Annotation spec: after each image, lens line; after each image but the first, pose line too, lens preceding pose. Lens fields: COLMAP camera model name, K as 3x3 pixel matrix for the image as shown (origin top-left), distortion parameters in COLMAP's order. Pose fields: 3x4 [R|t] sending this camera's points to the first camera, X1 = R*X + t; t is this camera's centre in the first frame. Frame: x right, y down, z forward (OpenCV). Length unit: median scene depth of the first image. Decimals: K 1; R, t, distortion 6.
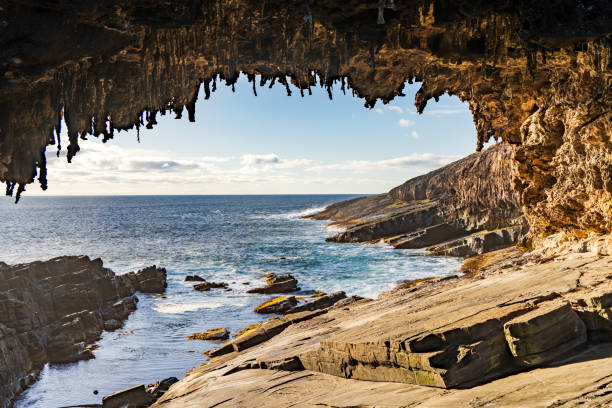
lens RADIAL K [[733.9, 0, 299.7], [0, 733.9, 201.4], [0, 0, 1]] dist [0.006256, -0.021242]
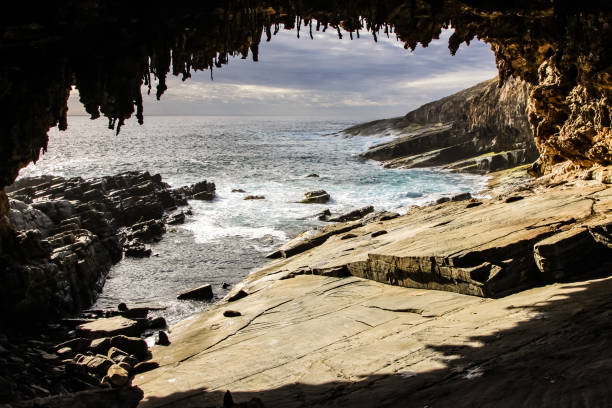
lens RADIAL K [[652.8, 0, 306.4], [0, 652.8, 197.0], [0, 0, 1]] dist [-0.112306, 0.025433]
pose [[0.999663, 0.014135, -0.021751, -0.040428], [-0.011523, 0.993198, 0.115866, -0.016063], [0.023241, -0.115576, 0.993027, -0.024914]]
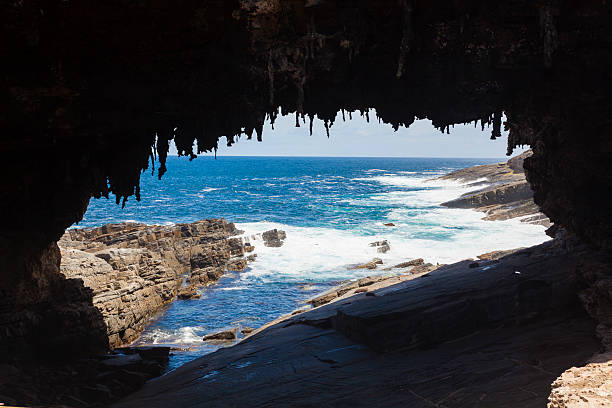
lens RADIAL K [[658.5, 0, 313.7], [0, 658.5, 197.1], [0, 0, 1]] dist [0.013386, 0.020430]
pose [[0.981109, 0.026490, -0.191632, 0.177181], [-0.015771, 0.998236, 0.057245, -0.073095], [0.192811, -0.053141, 0.979796, -0.167164]]
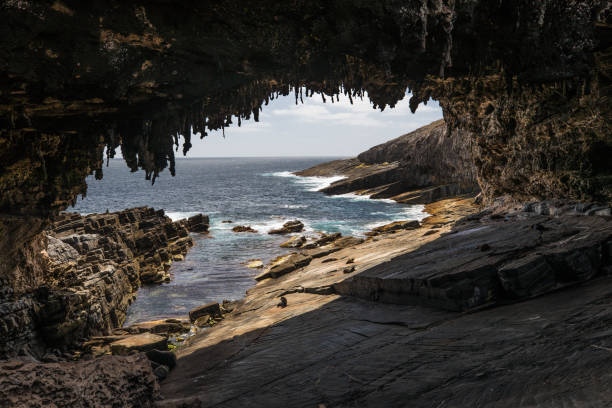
lens RADIAL K [[536.4, 0, 292.0], [0, 536.4, 202.7], [0, 0, 1]] dist [0.030872, 0.009029]
pose [[0.999915, -0.004031, 0.012421, -0.087365], [0.003052, 0.996957, 0.077889, -0.031312], [-0.012697, -0.077844, 0.996885, -0.044648]]
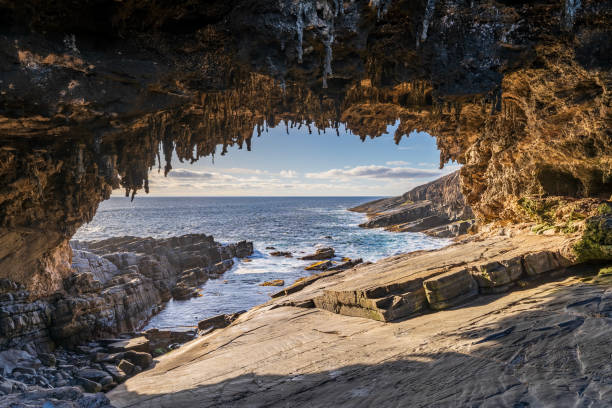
lens RADIAL K [[464.4, 0, 307.4], [0, 464.4, 203.3], [0, 0, 1]] dist [0.003343, -0.001479]
pose [[0.995785, 0.005586, -0.091548, 0.069503], [-0.005070, 0.999970, 0.005872, -0.000943], [0.091578, -0.005383, 0.995783, 0.003970]]
